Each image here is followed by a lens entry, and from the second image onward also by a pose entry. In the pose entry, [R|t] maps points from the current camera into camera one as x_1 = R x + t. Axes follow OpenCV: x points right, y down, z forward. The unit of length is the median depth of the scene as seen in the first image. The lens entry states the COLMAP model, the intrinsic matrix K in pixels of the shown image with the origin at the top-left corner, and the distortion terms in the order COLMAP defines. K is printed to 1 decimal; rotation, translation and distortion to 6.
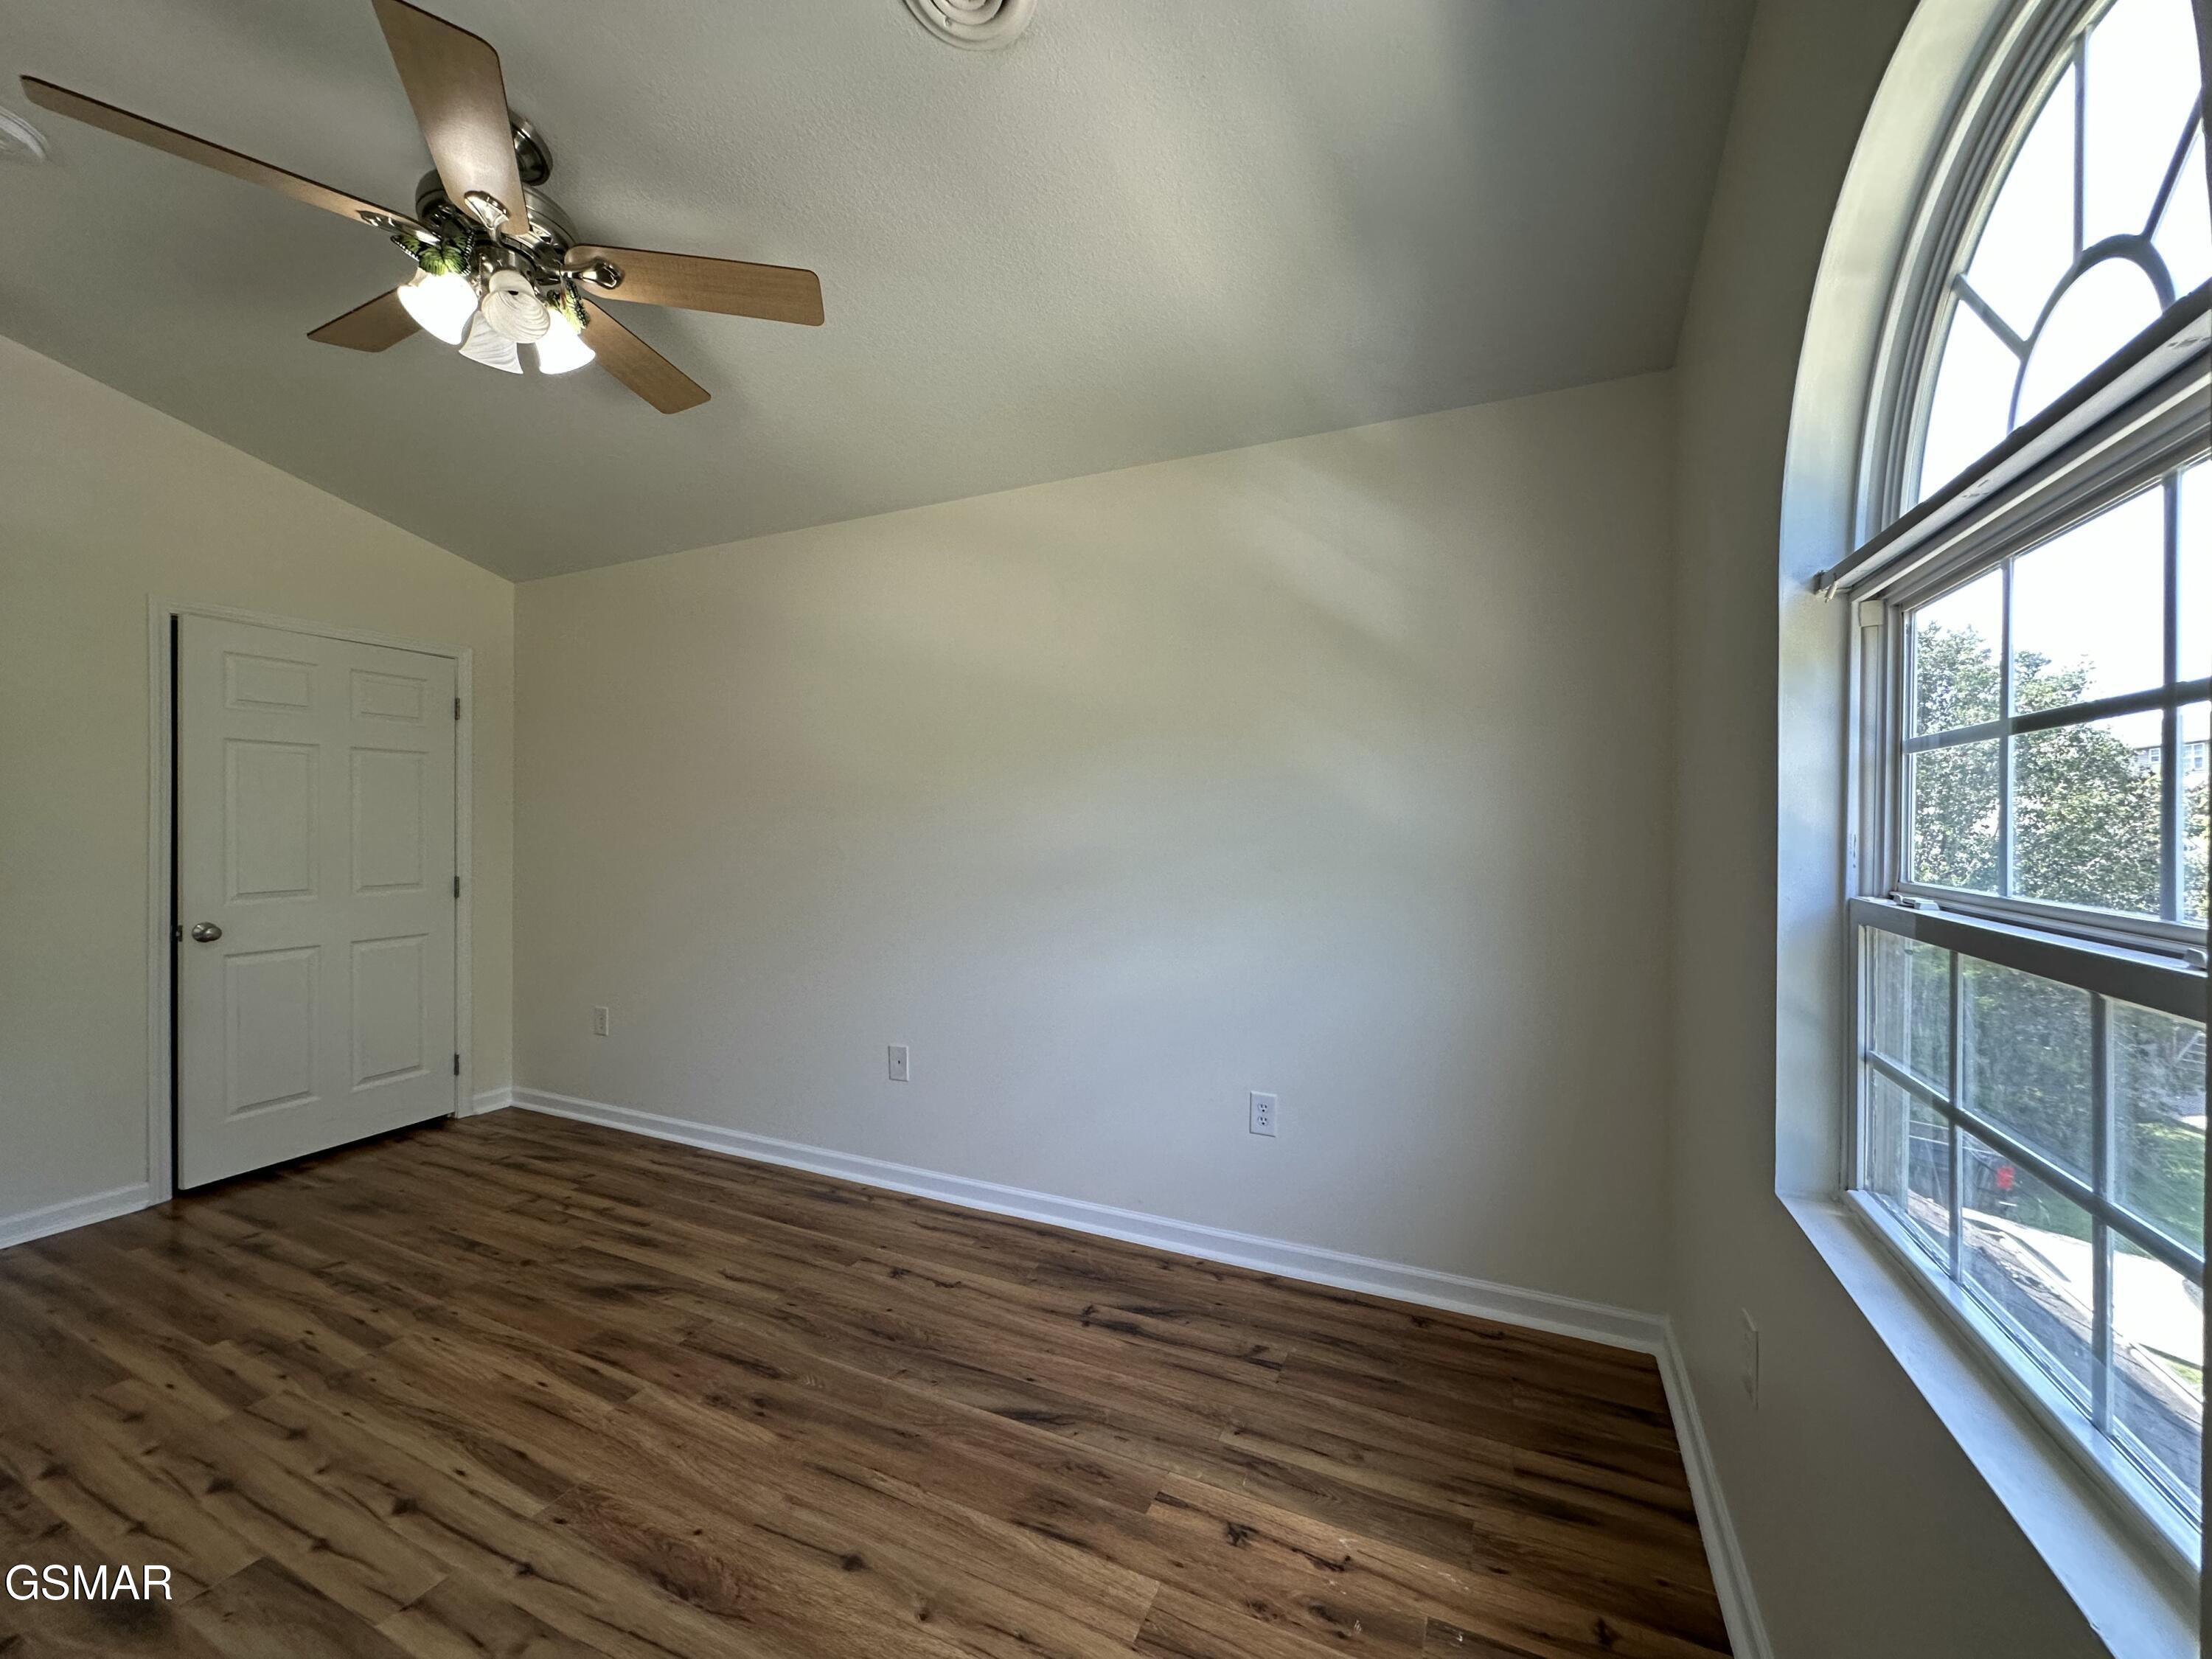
lens RADIAL K [[884.9, 0, 1106.0], [0, 884.9, 829.5], [0, 0, 1]] dist [-0.003382, 0.000831]
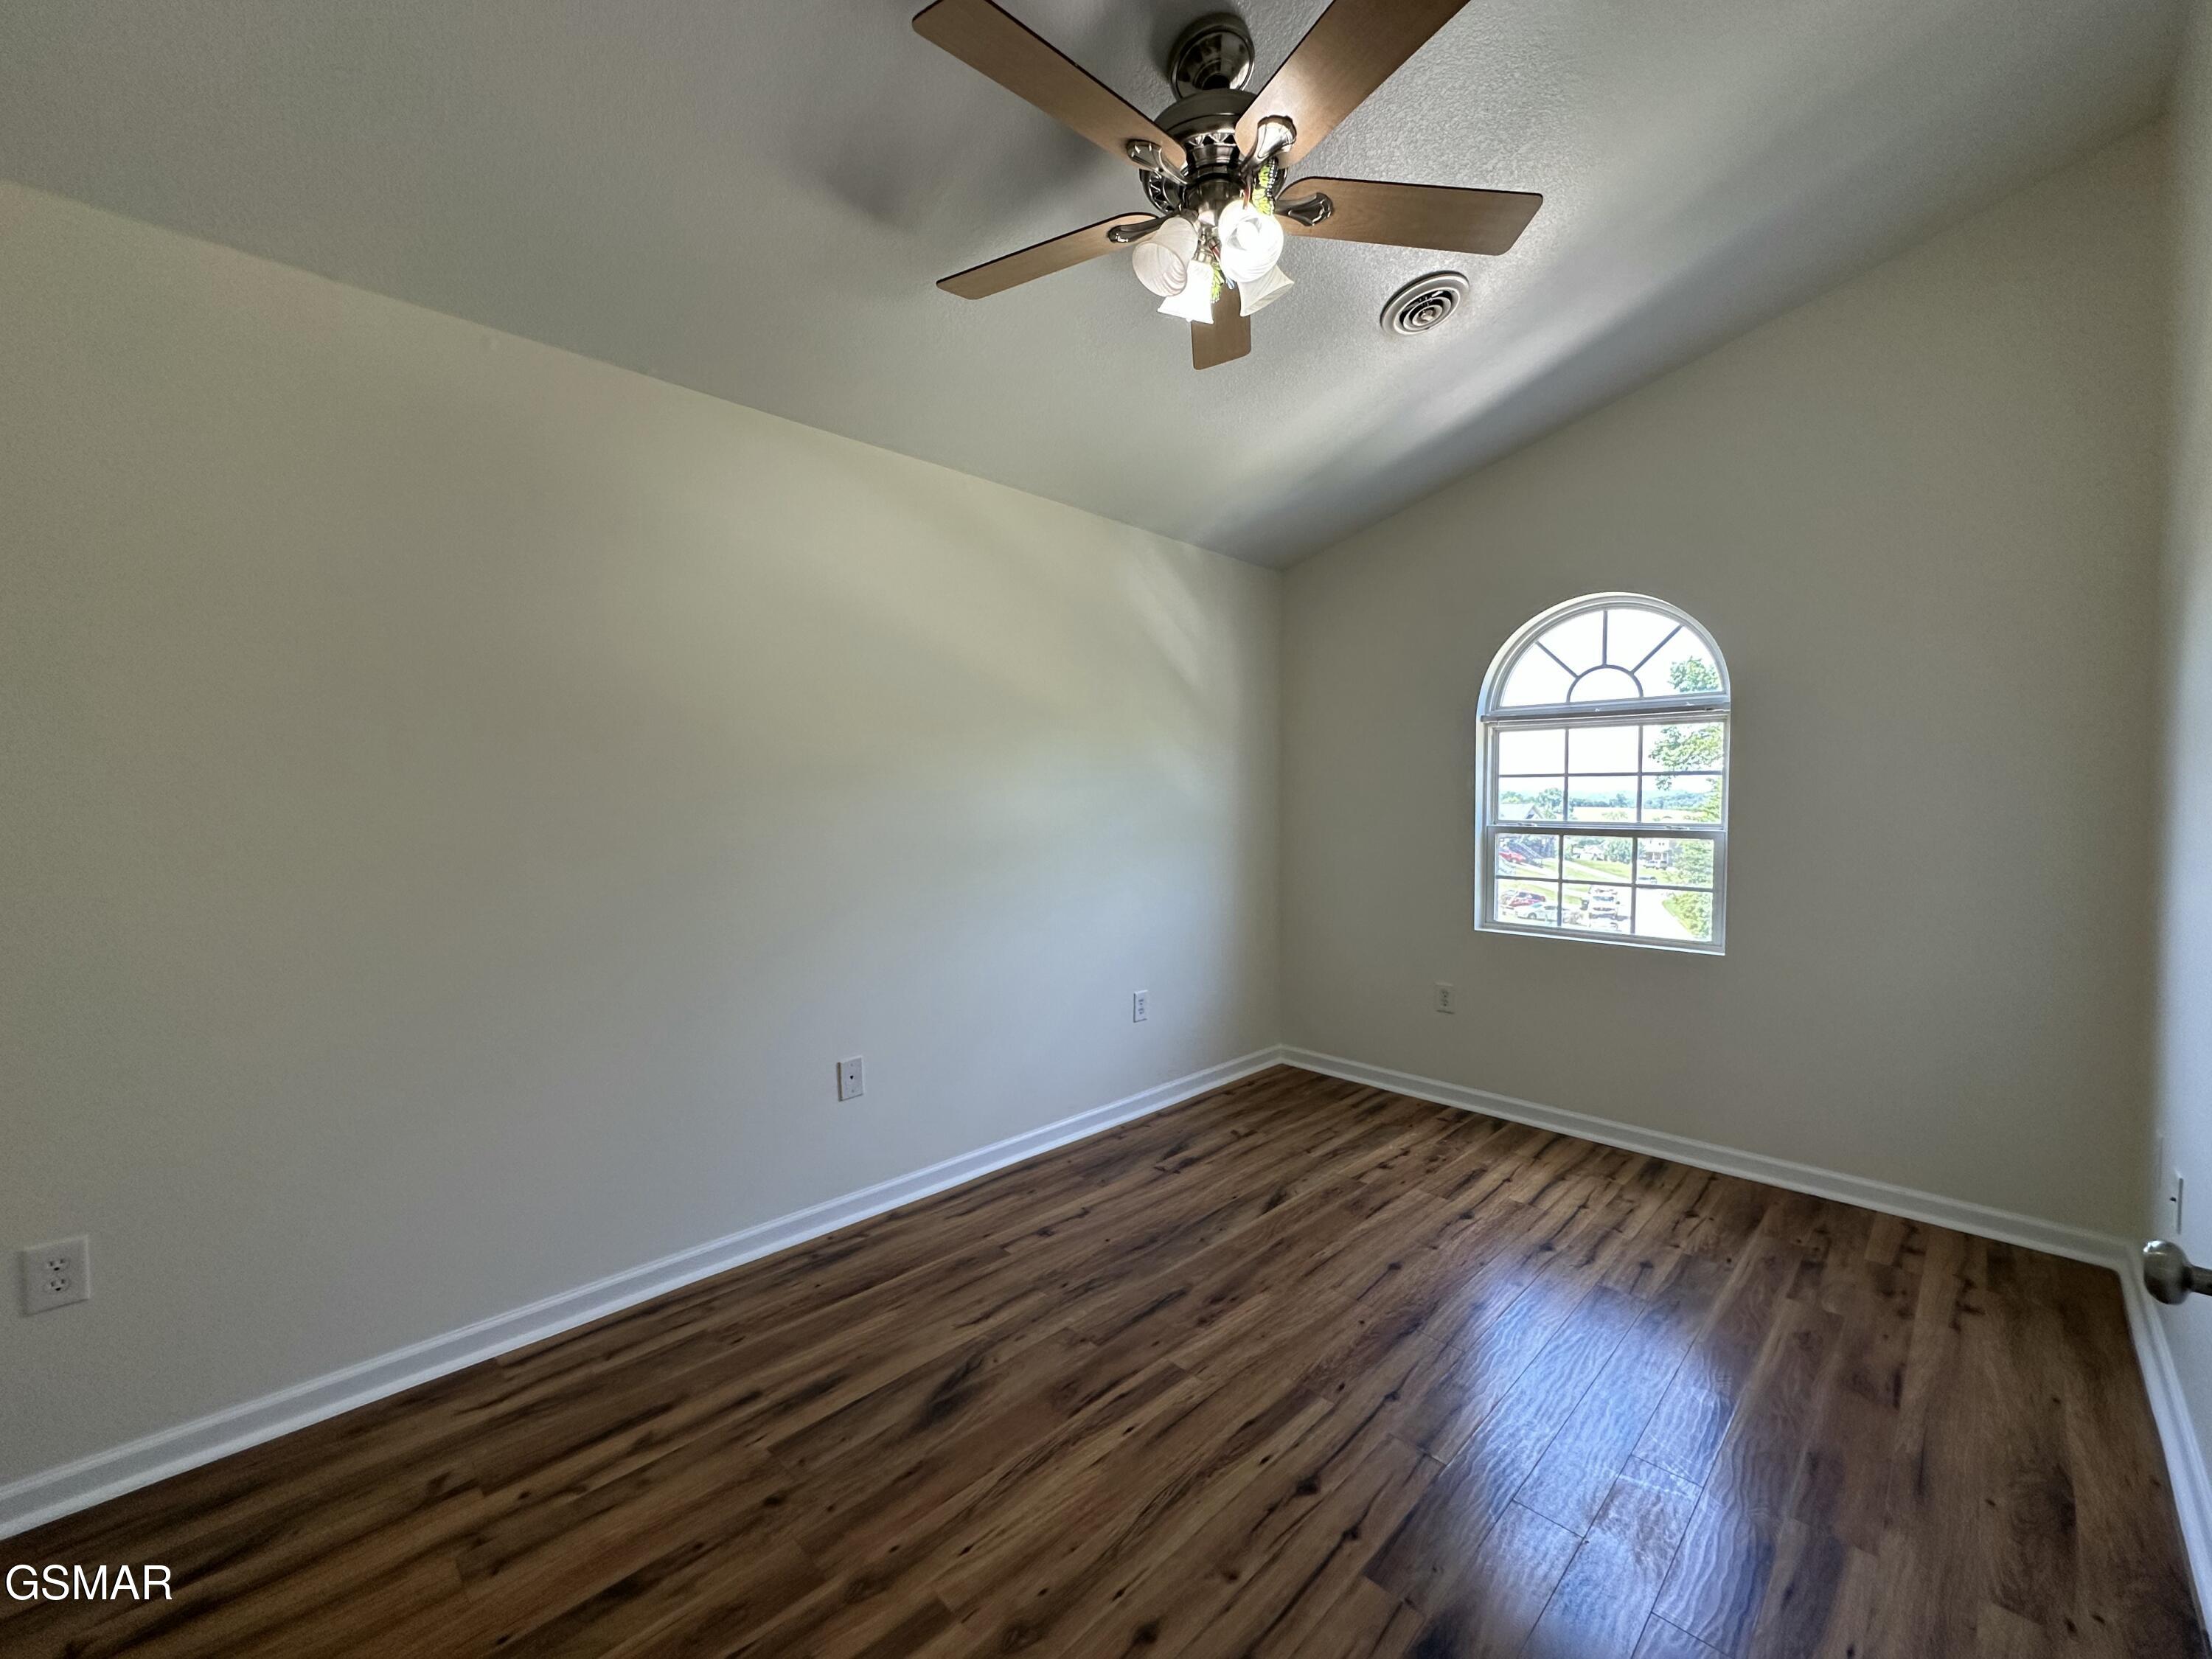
lens RADIAL K [[884.9, 0, 1106.0], [0, 884.9, 829.5], [0, 0, 1]] dist [-0.003382, 0.000831]
pose [[0.342651, -0.034508, 0.938829, -1.322329], [0.007185, 0.999392, 0.034112, -0.011609], [-0.939435, -0.004943, 0.342691, 0.645844]]
